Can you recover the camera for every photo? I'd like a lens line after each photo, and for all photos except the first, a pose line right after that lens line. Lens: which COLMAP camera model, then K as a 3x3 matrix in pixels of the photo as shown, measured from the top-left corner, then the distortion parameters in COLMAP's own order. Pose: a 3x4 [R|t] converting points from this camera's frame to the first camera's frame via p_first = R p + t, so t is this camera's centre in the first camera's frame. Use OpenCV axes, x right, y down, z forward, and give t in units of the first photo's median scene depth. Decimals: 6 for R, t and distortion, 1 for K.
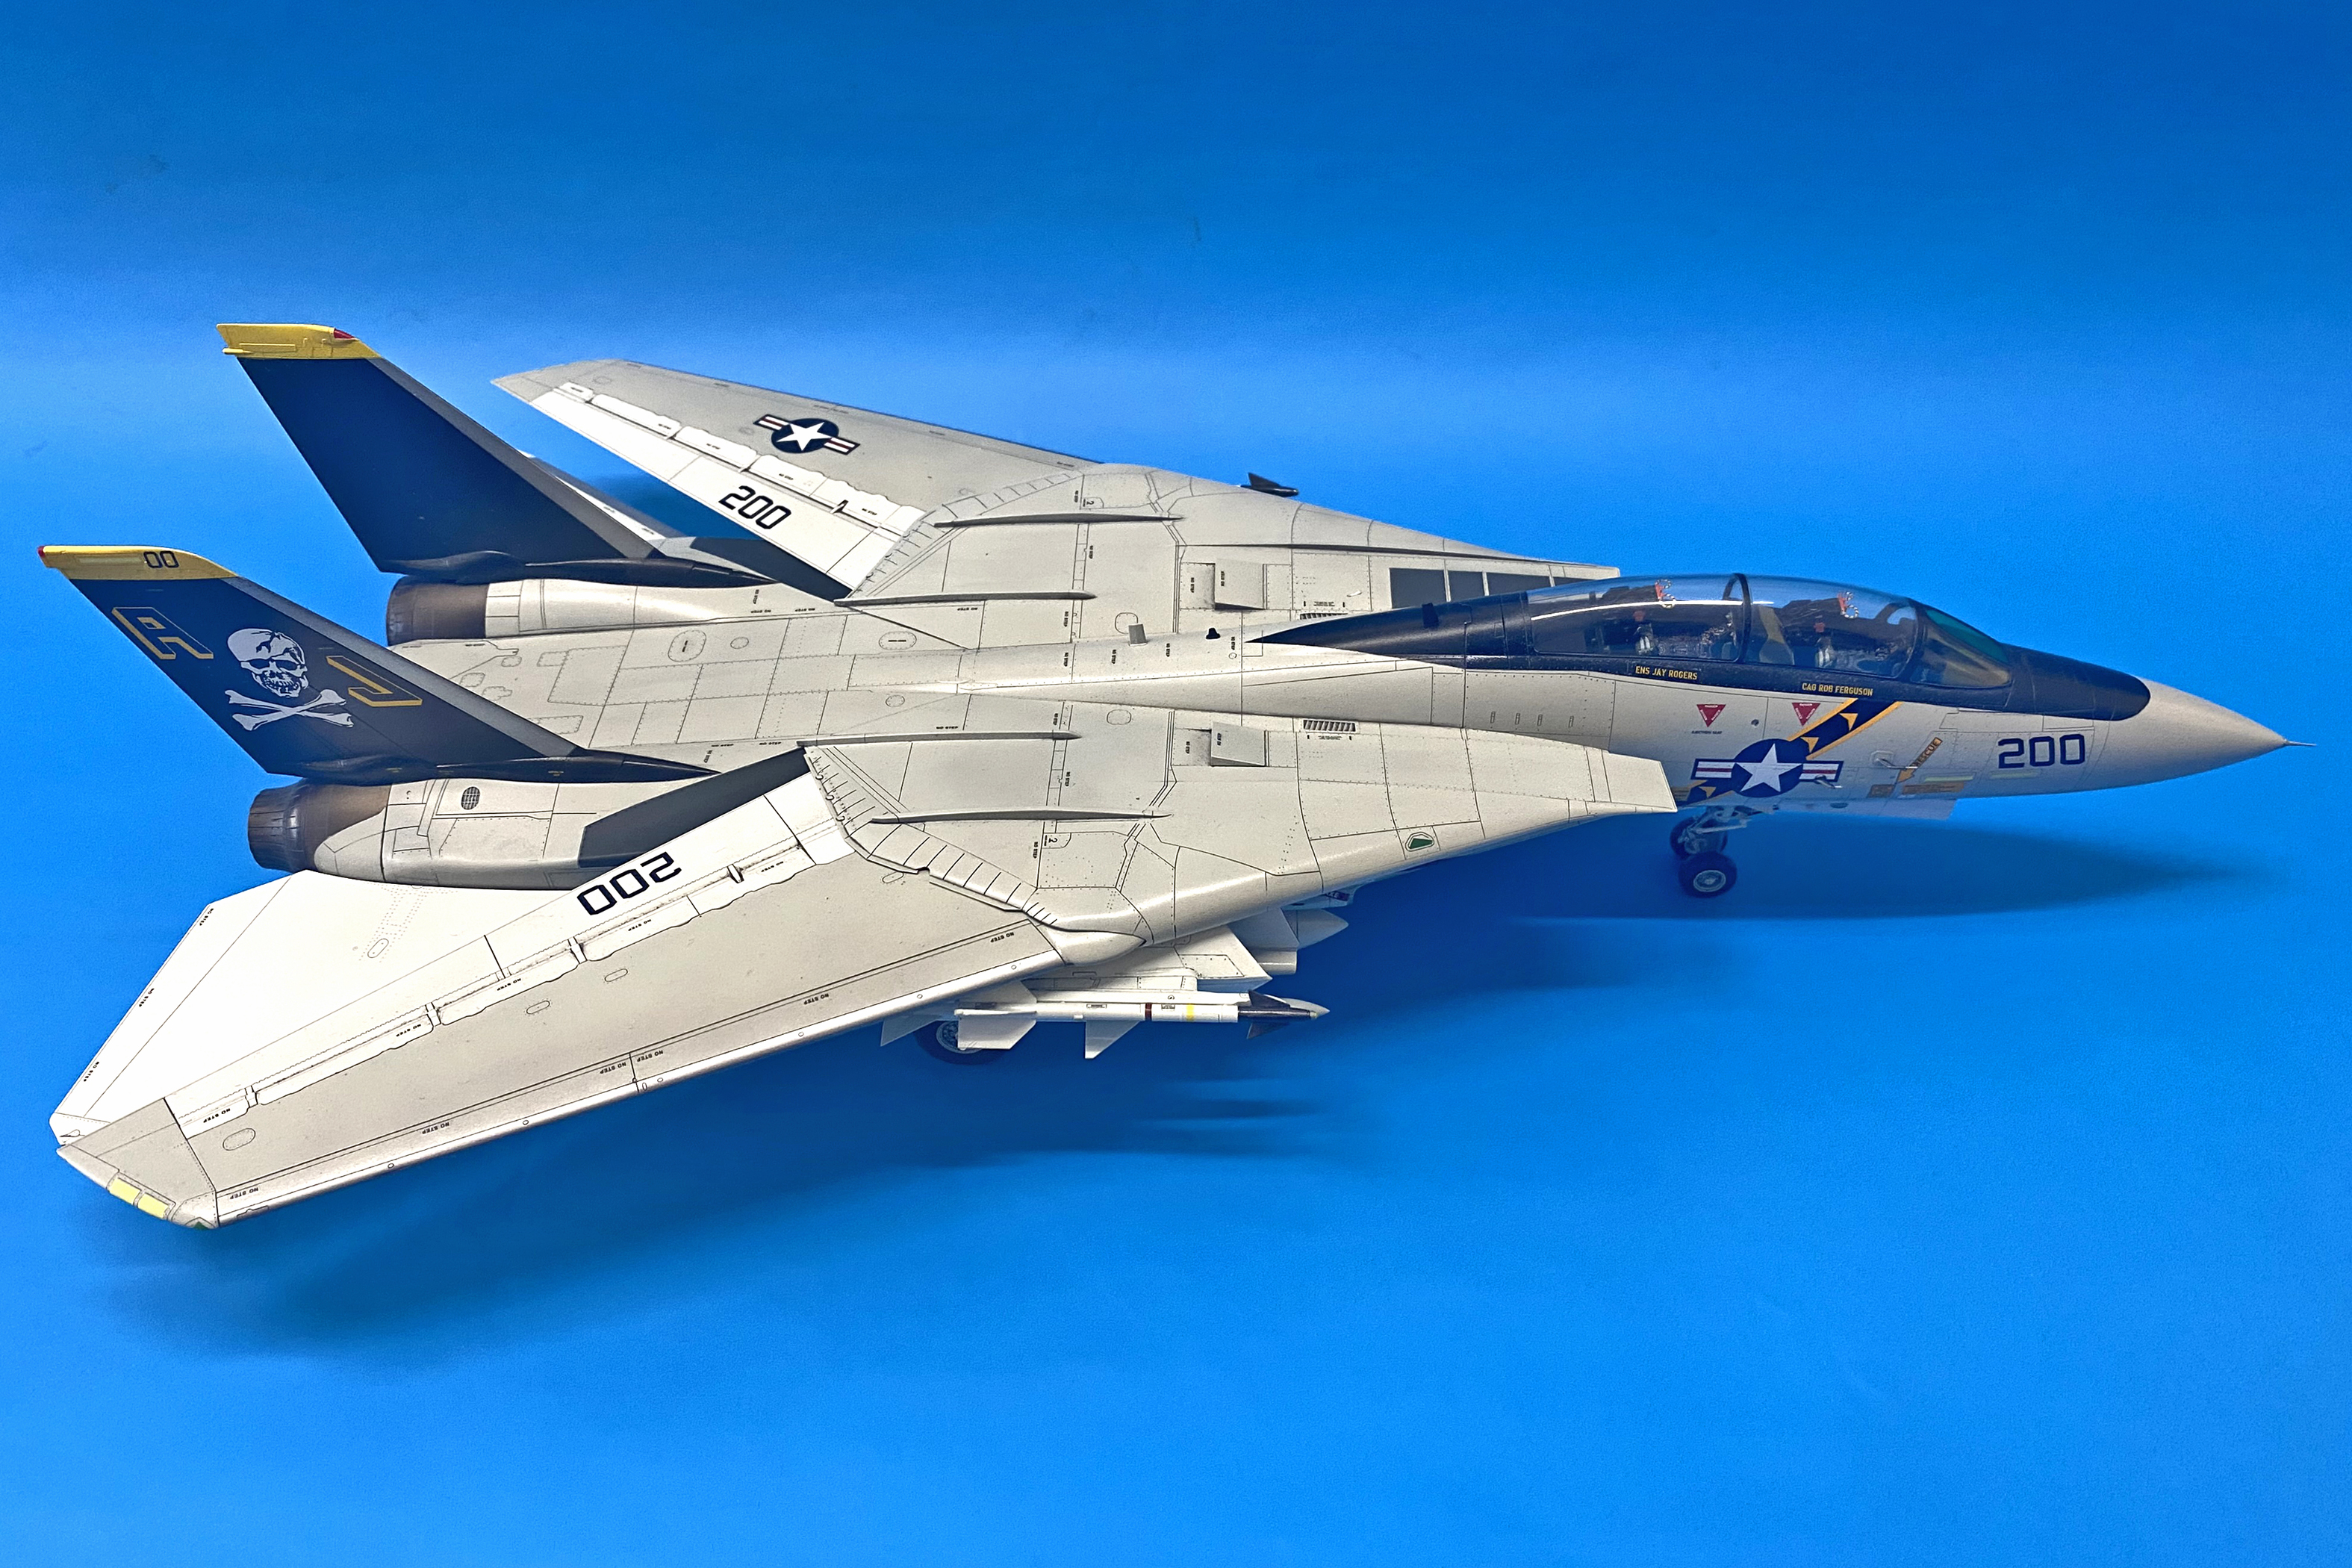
lens RADIAL K [[1839.6, 0, 1156.9], [0, 1839.6, 804.5], [0, 0, 1]] dist [0.039607, -0.085779]
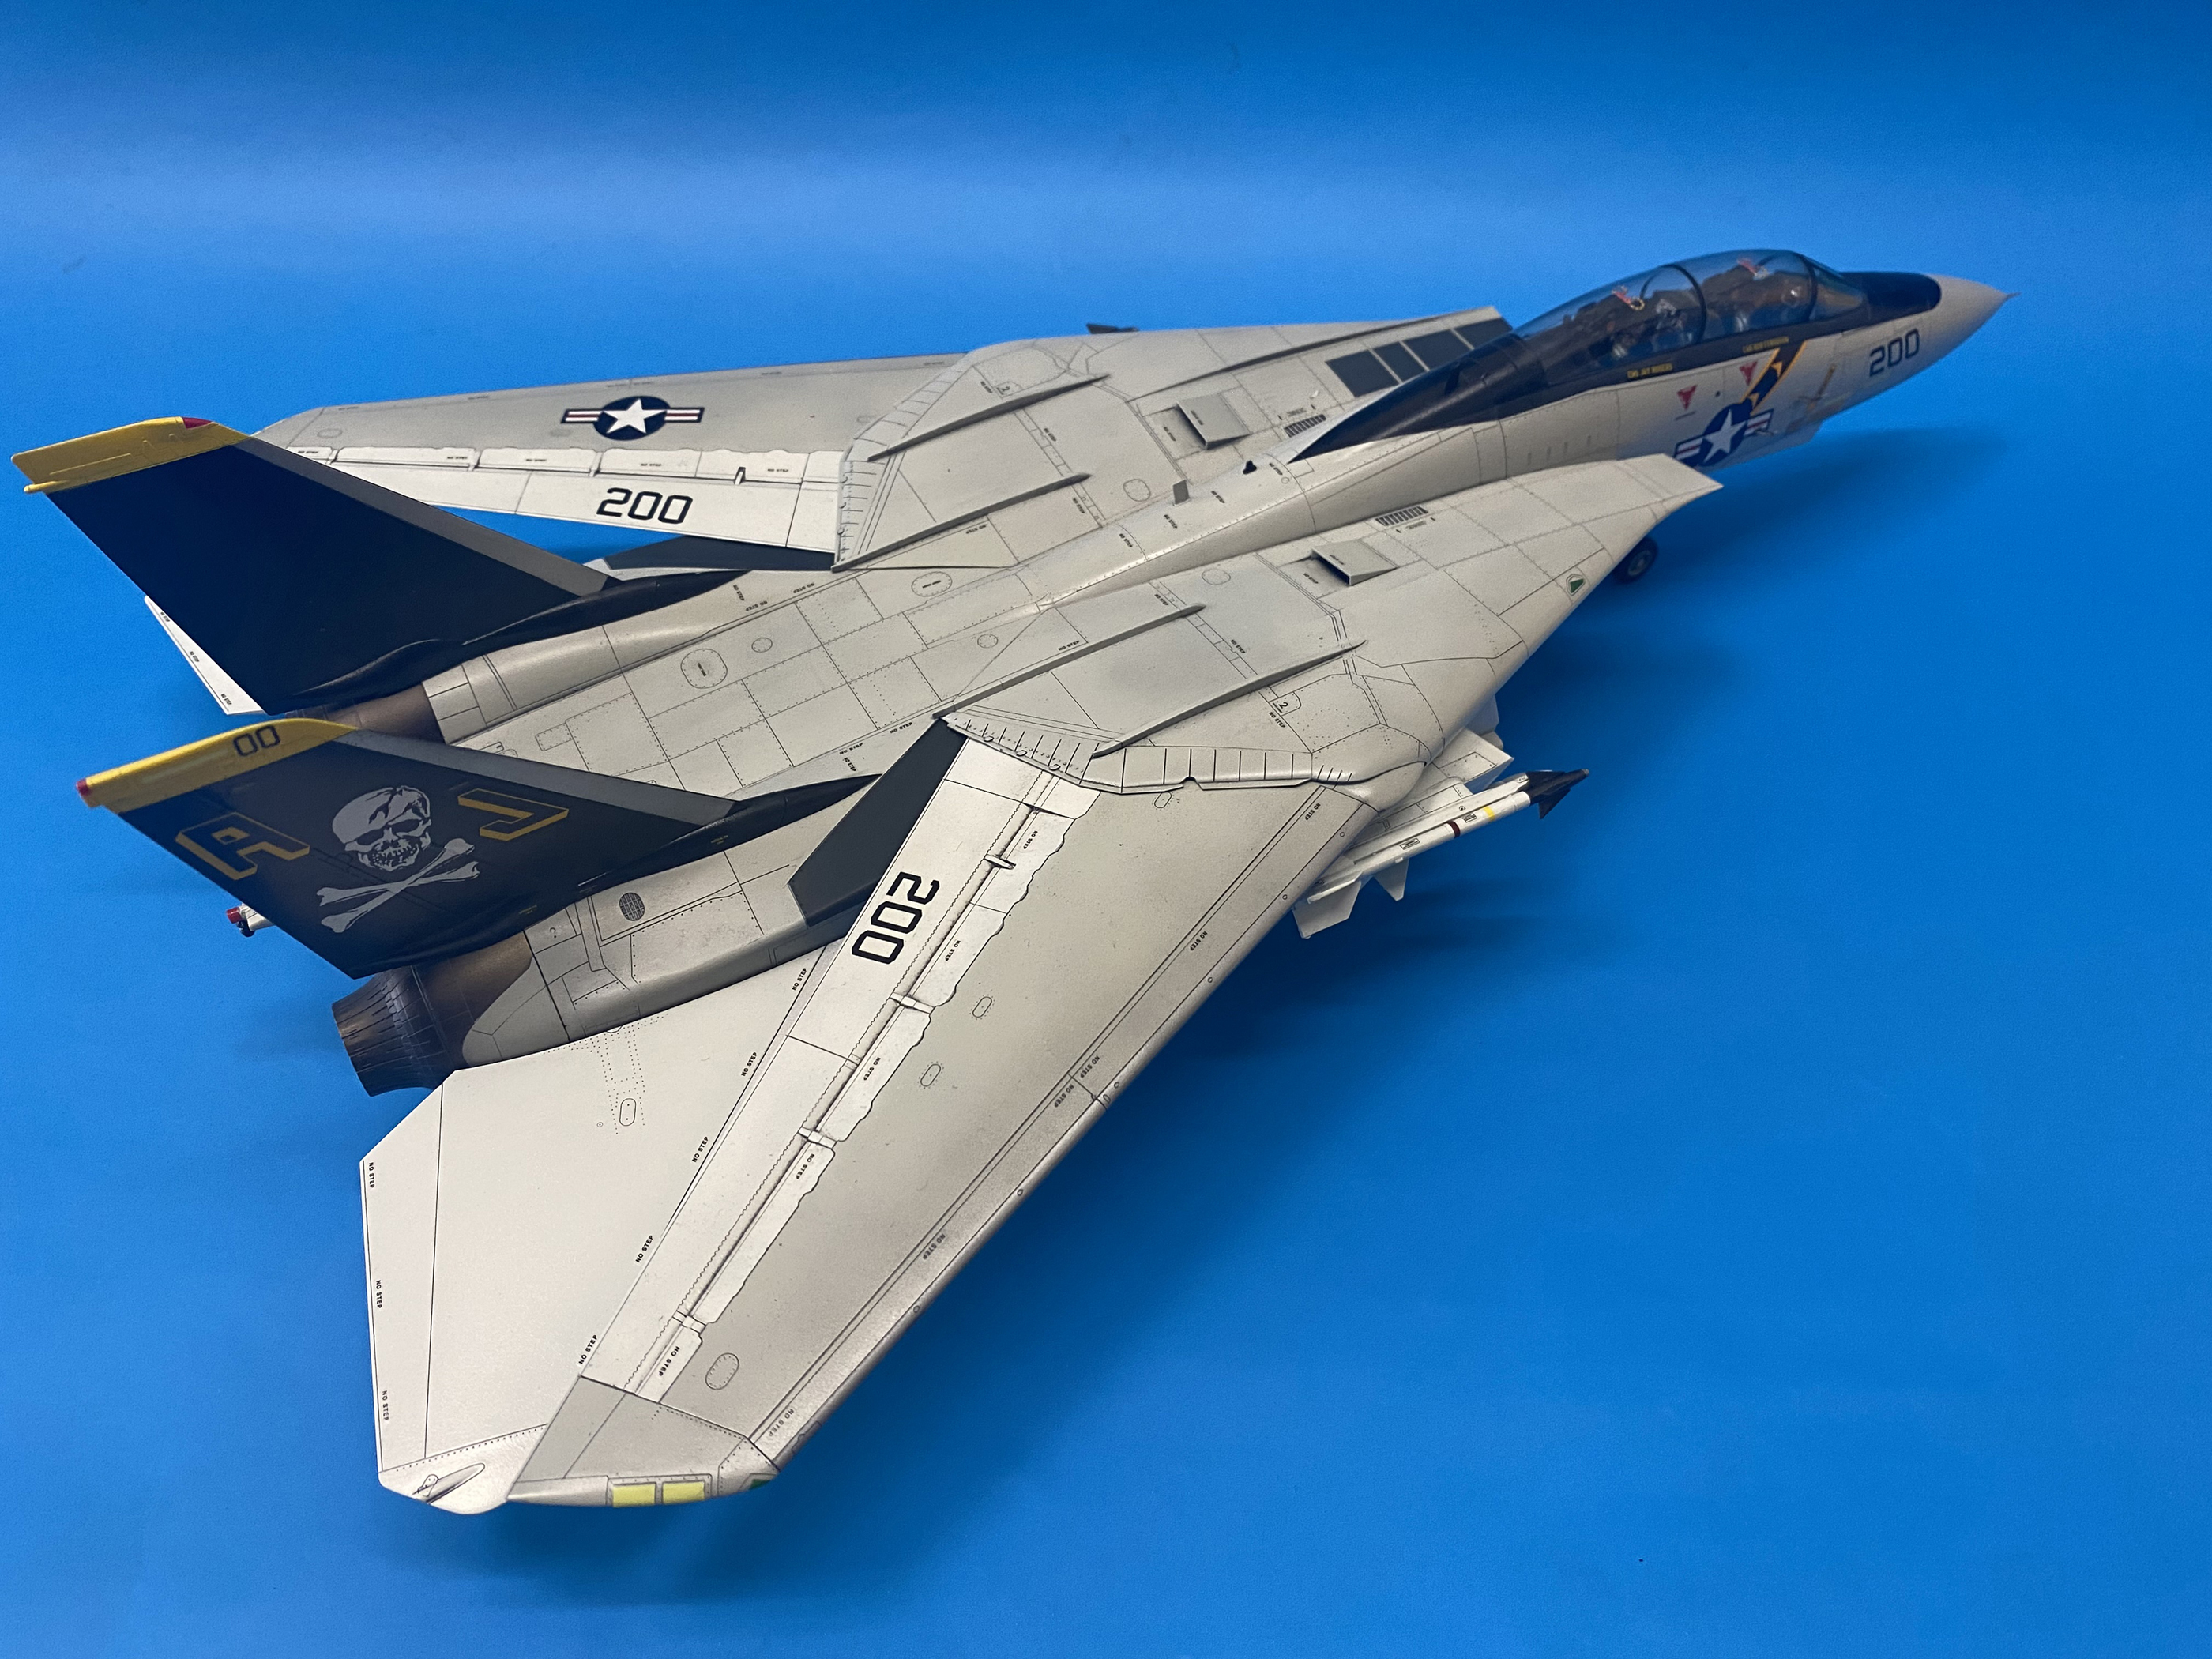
lens RADIAL K [[1714.4, 0, 1086.2], [0, 1714.4, 819.7], [0, 0, 1]] dist [0.016897, -0.040907]
pose [[0.860057, -0.364327, 0.357168, -0.449091], [0.338699, 0.931255, 0.134337, -0.072944], [-0.381557, 0.005435, 0.924329, 0.206979]]
